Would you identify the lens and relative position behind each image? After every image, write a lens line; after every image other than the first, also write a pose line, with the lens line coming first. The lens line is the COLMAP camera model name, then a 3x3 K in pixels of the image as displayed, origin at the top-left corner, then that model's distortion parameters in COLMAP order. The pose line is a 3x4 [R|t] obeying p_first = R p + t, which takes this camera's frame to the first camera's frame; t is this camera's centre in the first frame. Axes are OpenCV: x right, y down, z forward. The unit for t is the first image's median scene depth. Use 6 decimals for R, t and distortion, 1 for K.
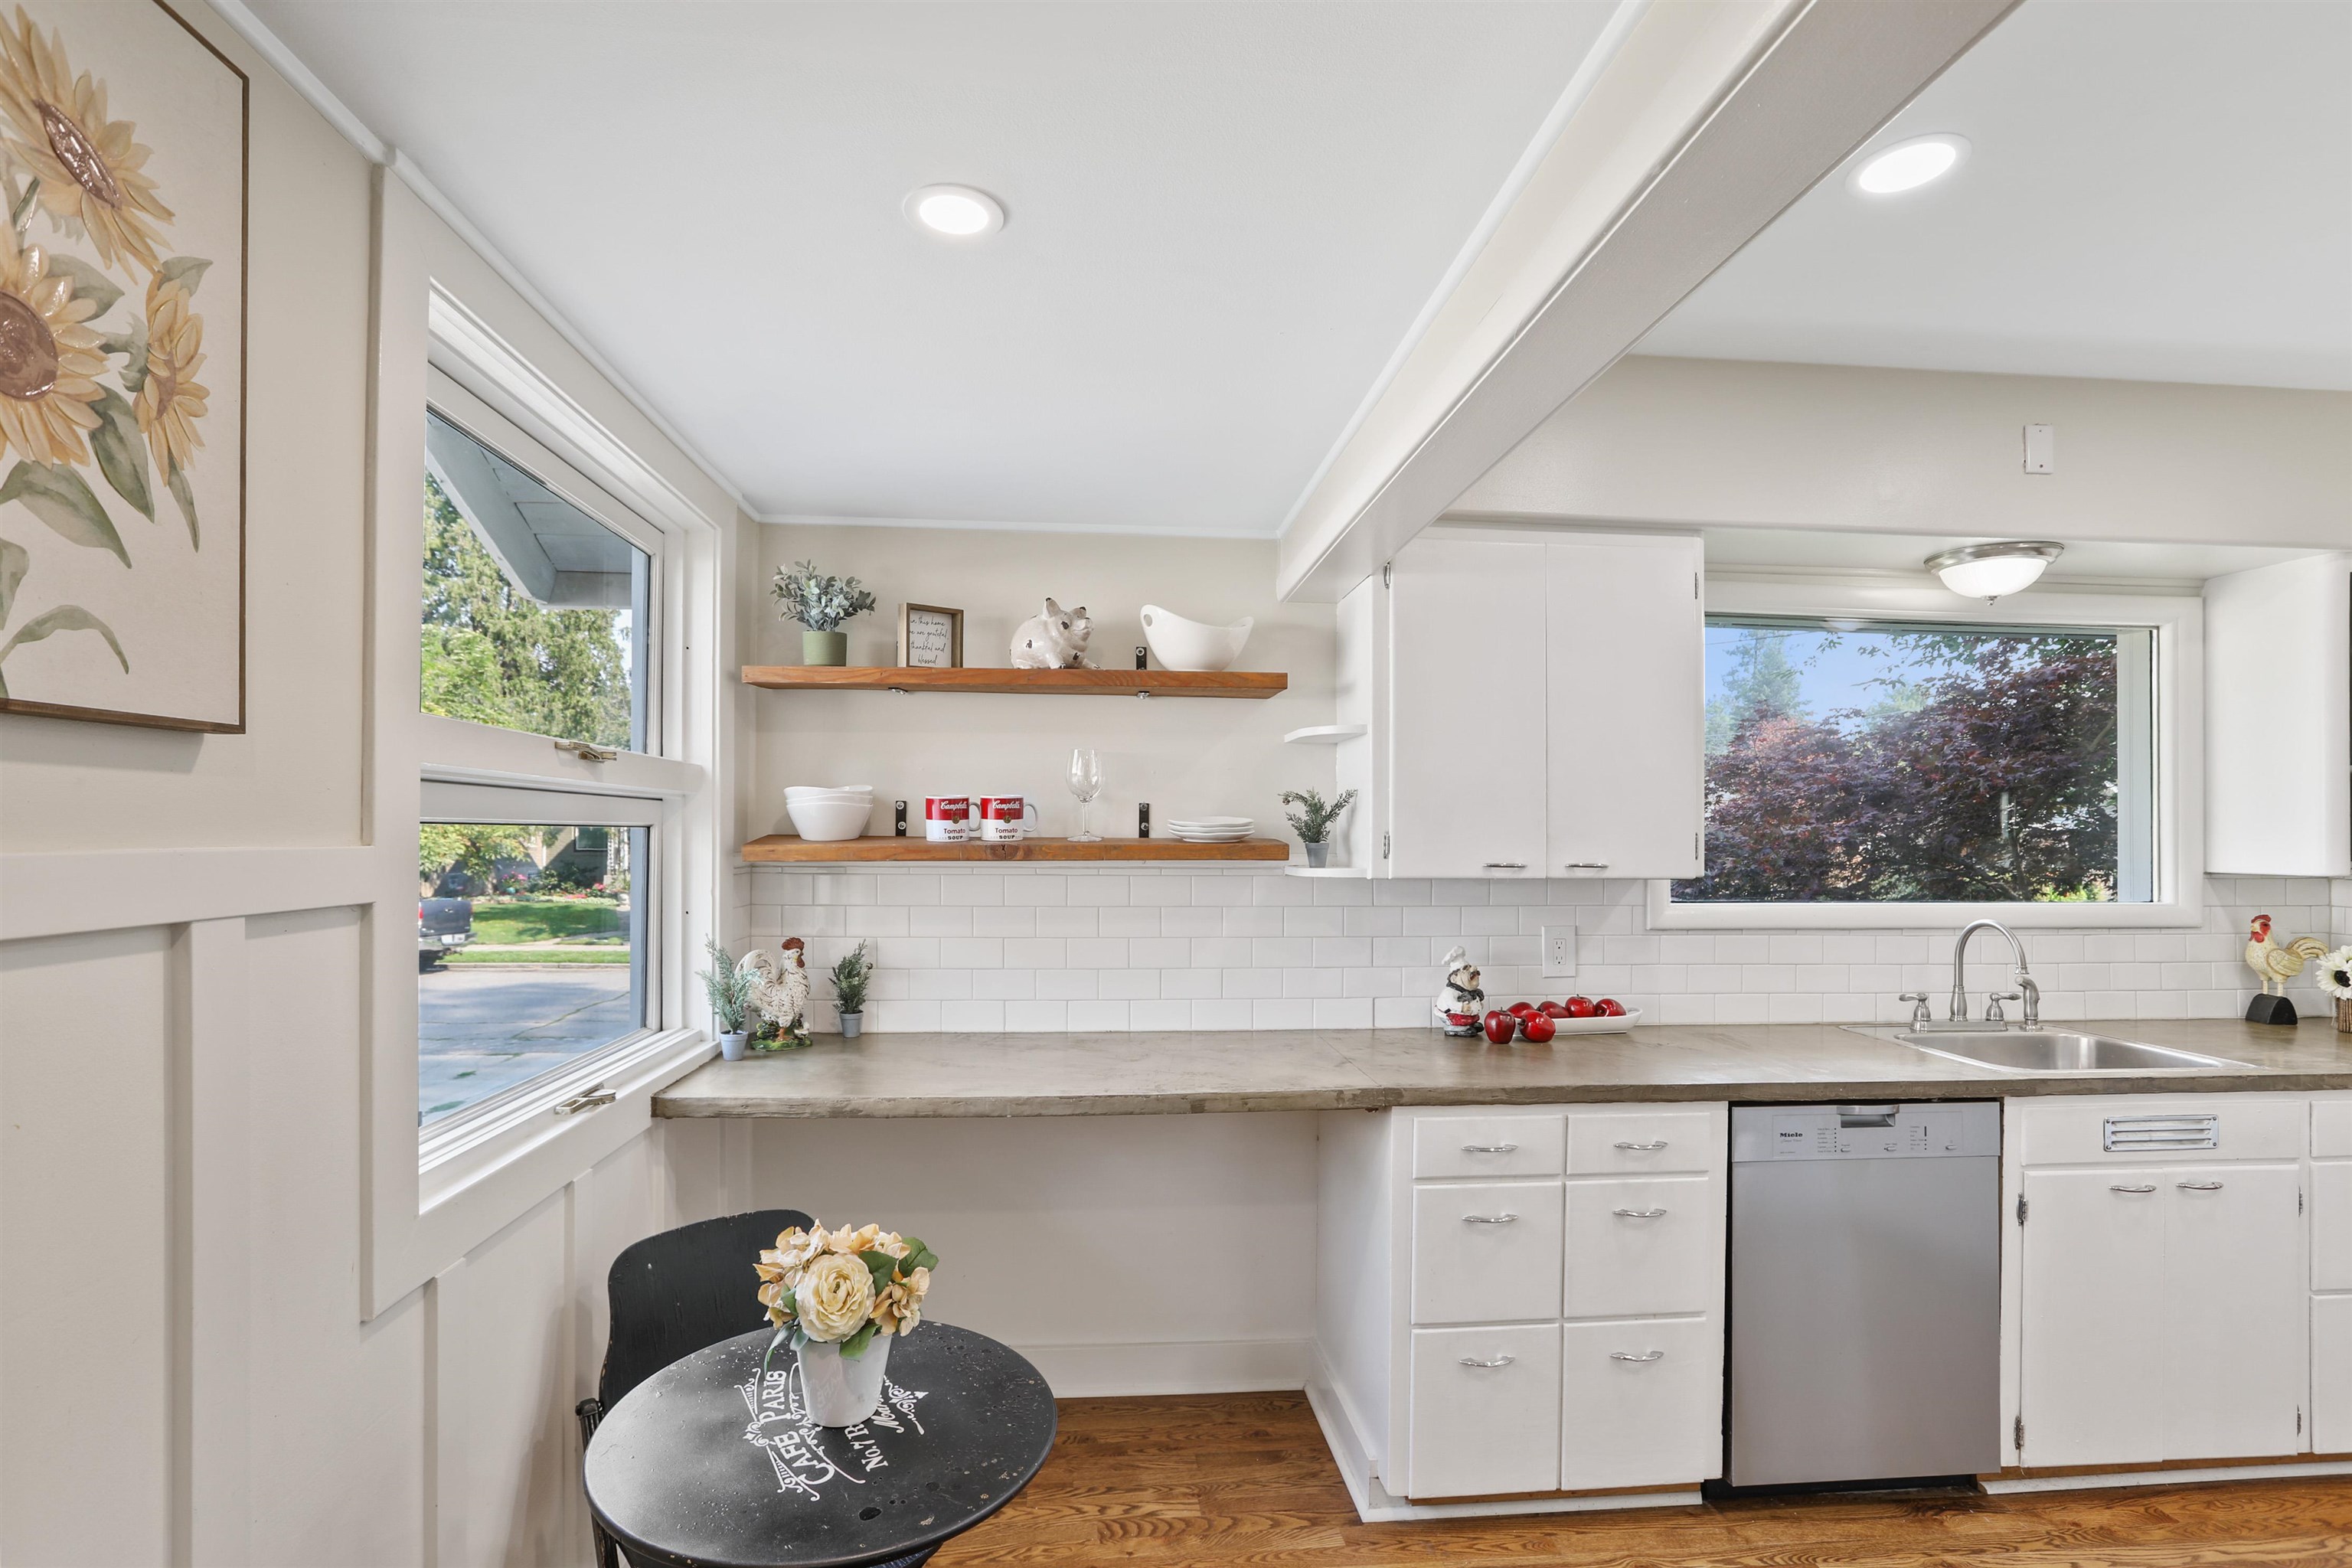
lens RADIAL K [[1096.3, 0, 1172.4], [0, 1096.3, 835.5], [0, 0, 1]] dist [-0.025720, 0.013661]
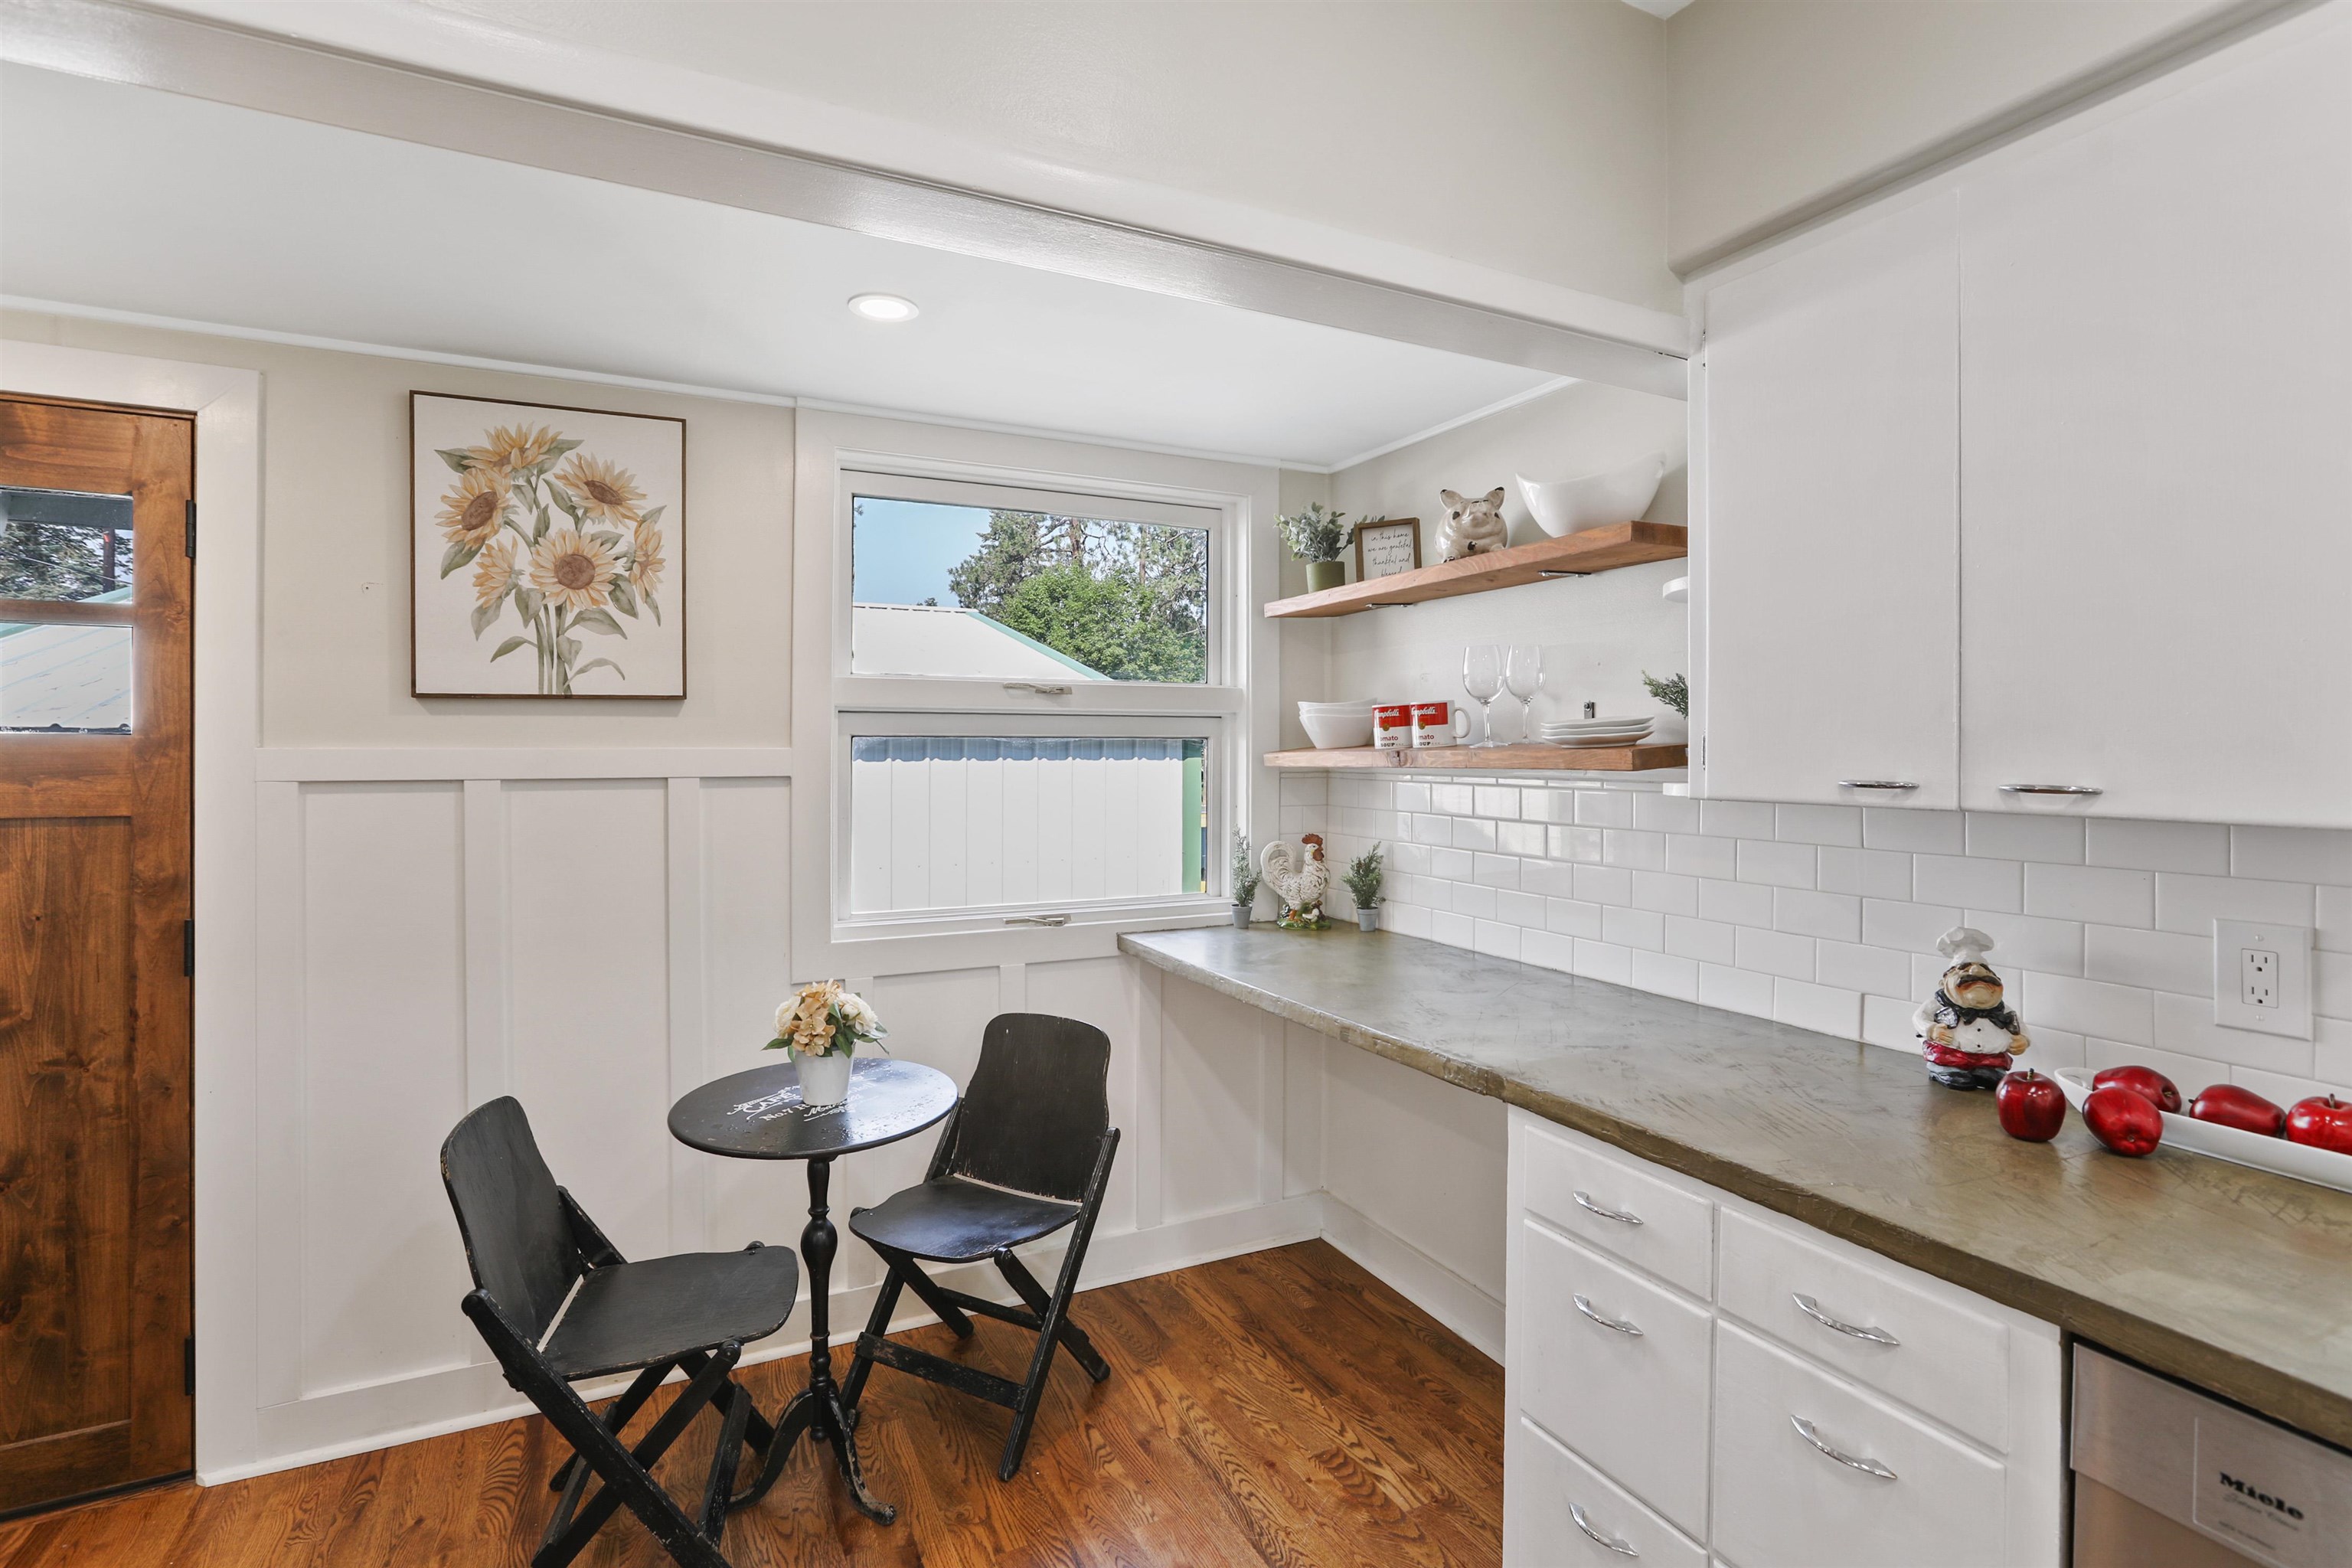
lens RADIAL K [[1096.3, 0, 1139.1], [0, 1096.3, 752.7], [0, 0, 1]] dist [-0.025720, 0.013661]
pose [[0.360125, -0.002756, -0.932900, 0.784097], [0.000666, 0.999996, -0.002697, 0.013456], [0.932904, 0.000350, 0.360125, 0.491288]]
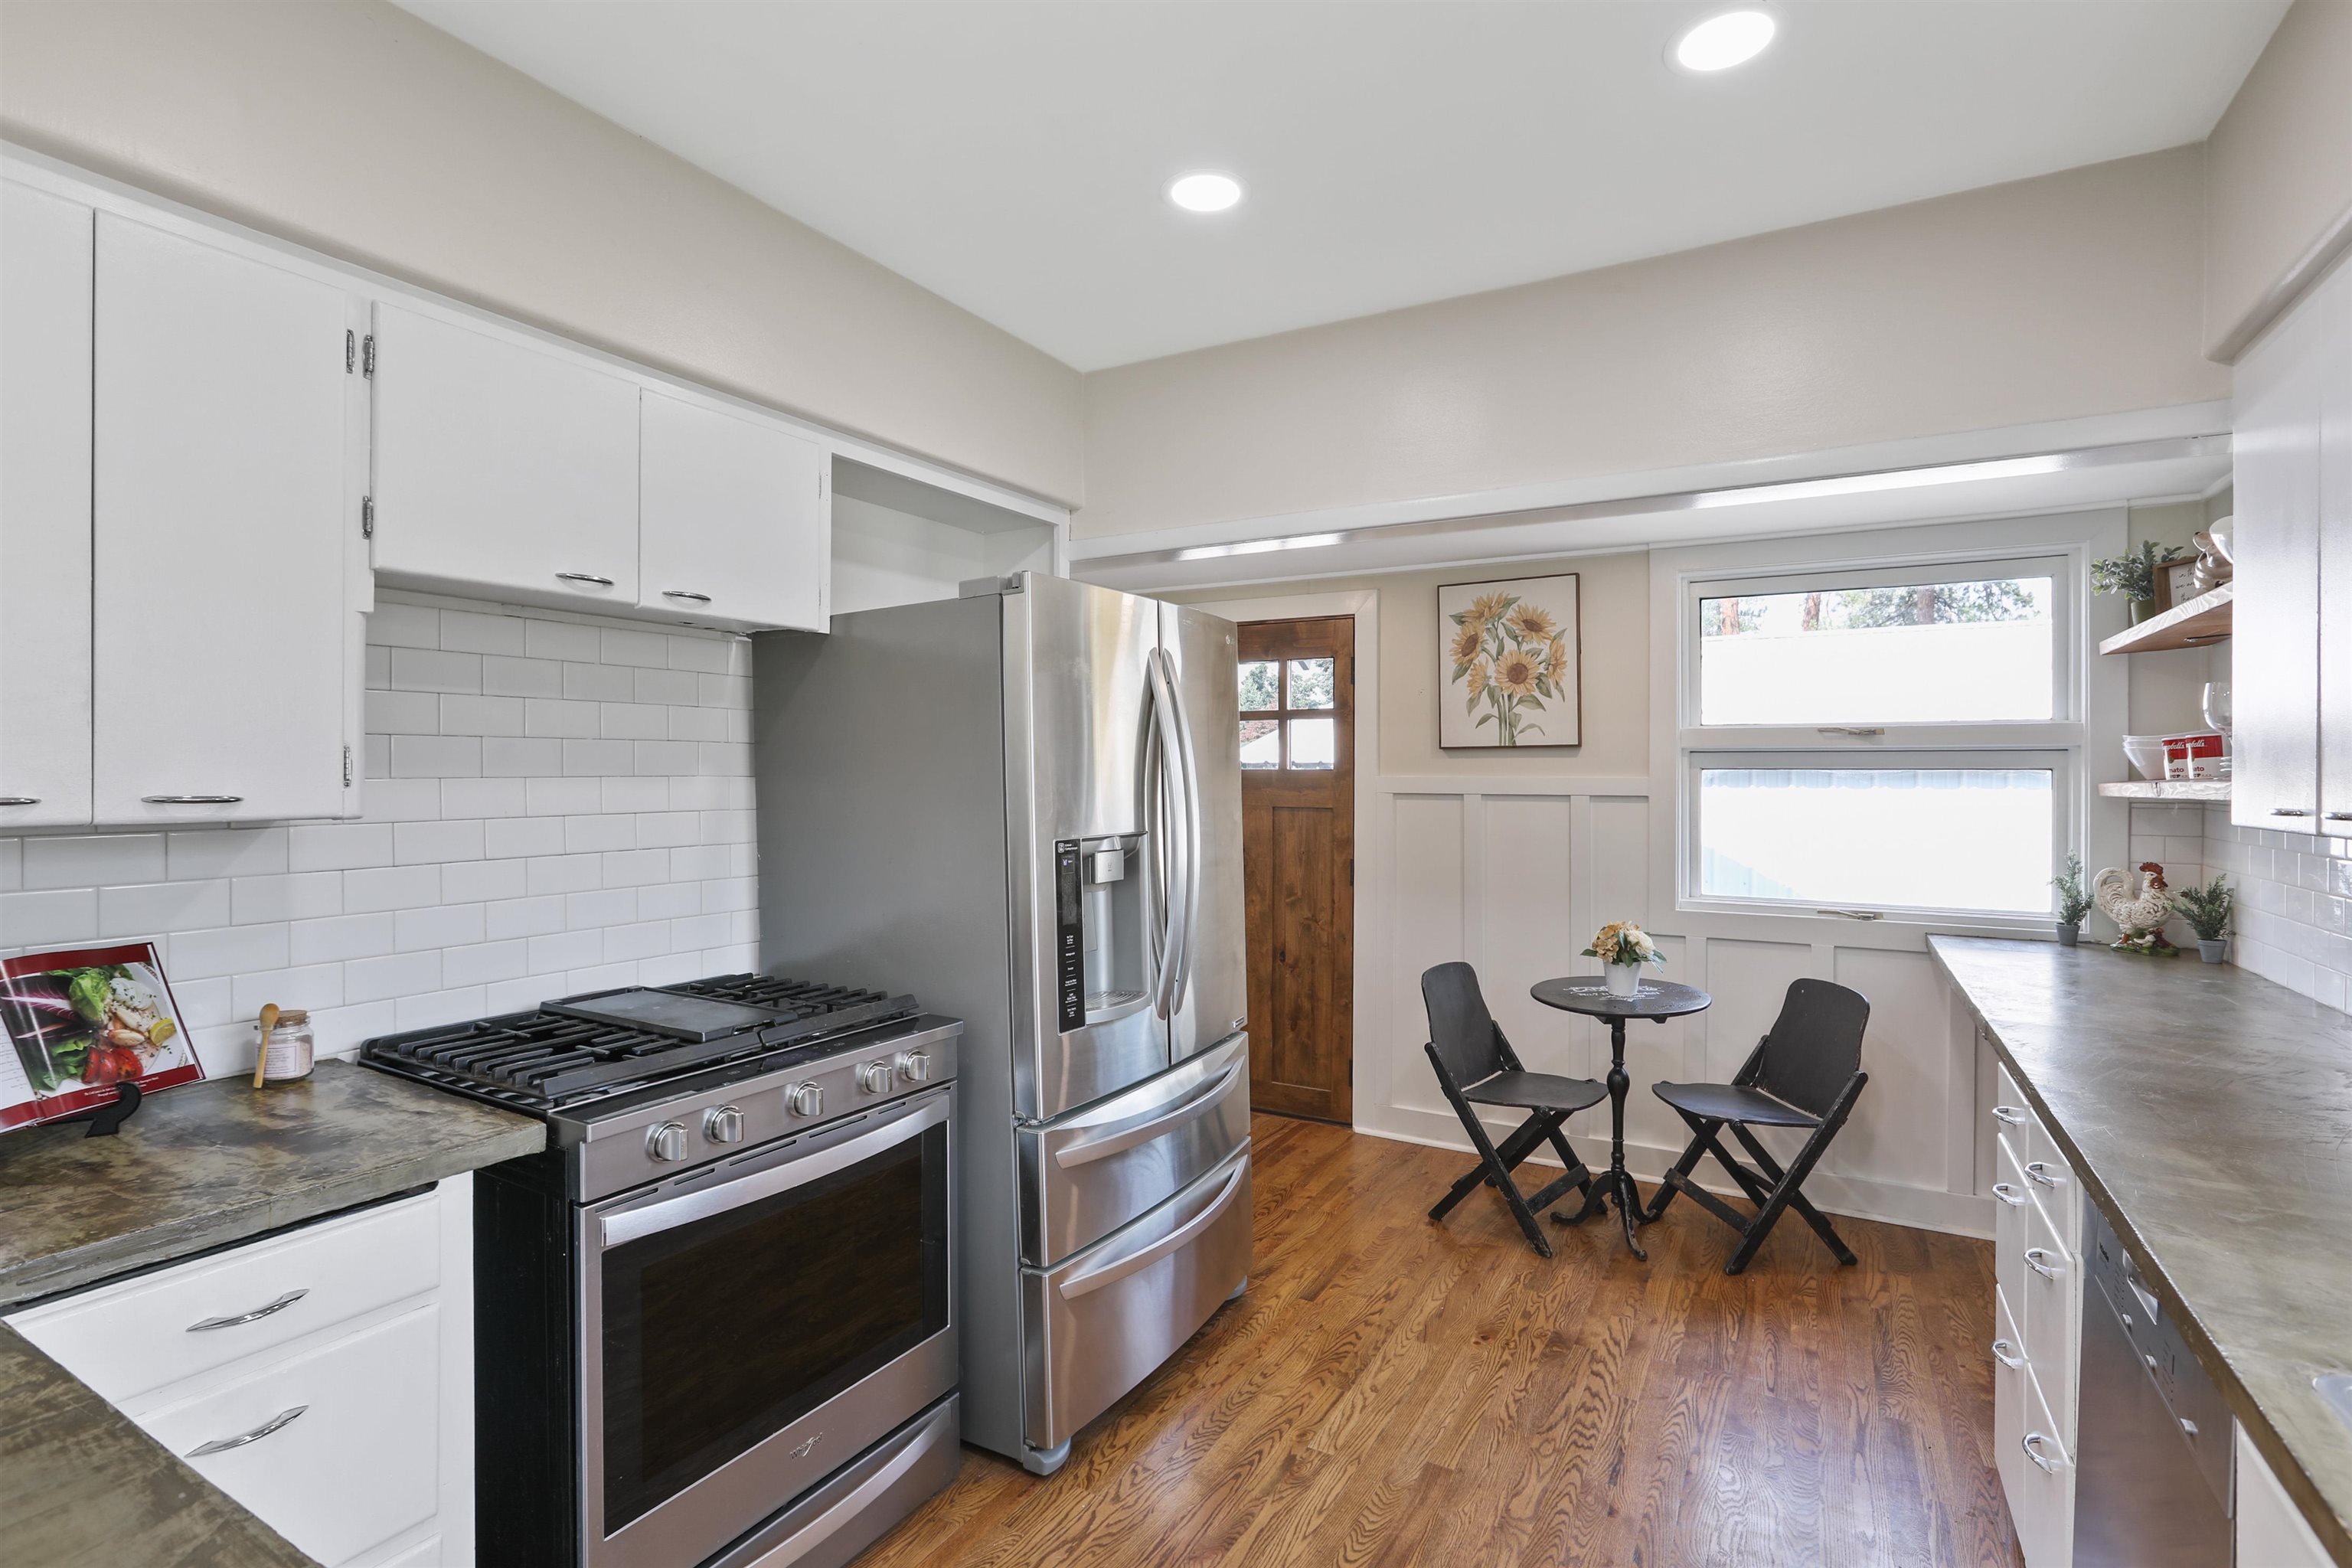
lens RADIAL K [[1096.3, 0, 1208.0], [0, 1096.3, 775.2], [0, 0, 1]] dist [-0.025720, 0.013661]
pose [[-0.556100, -0.005959, -0.831094, 1.400952], [-0.006783, 0.999974, -0.002631, 0.011945], [0.831088, 0.004174, -0.556126, 0.946754]]
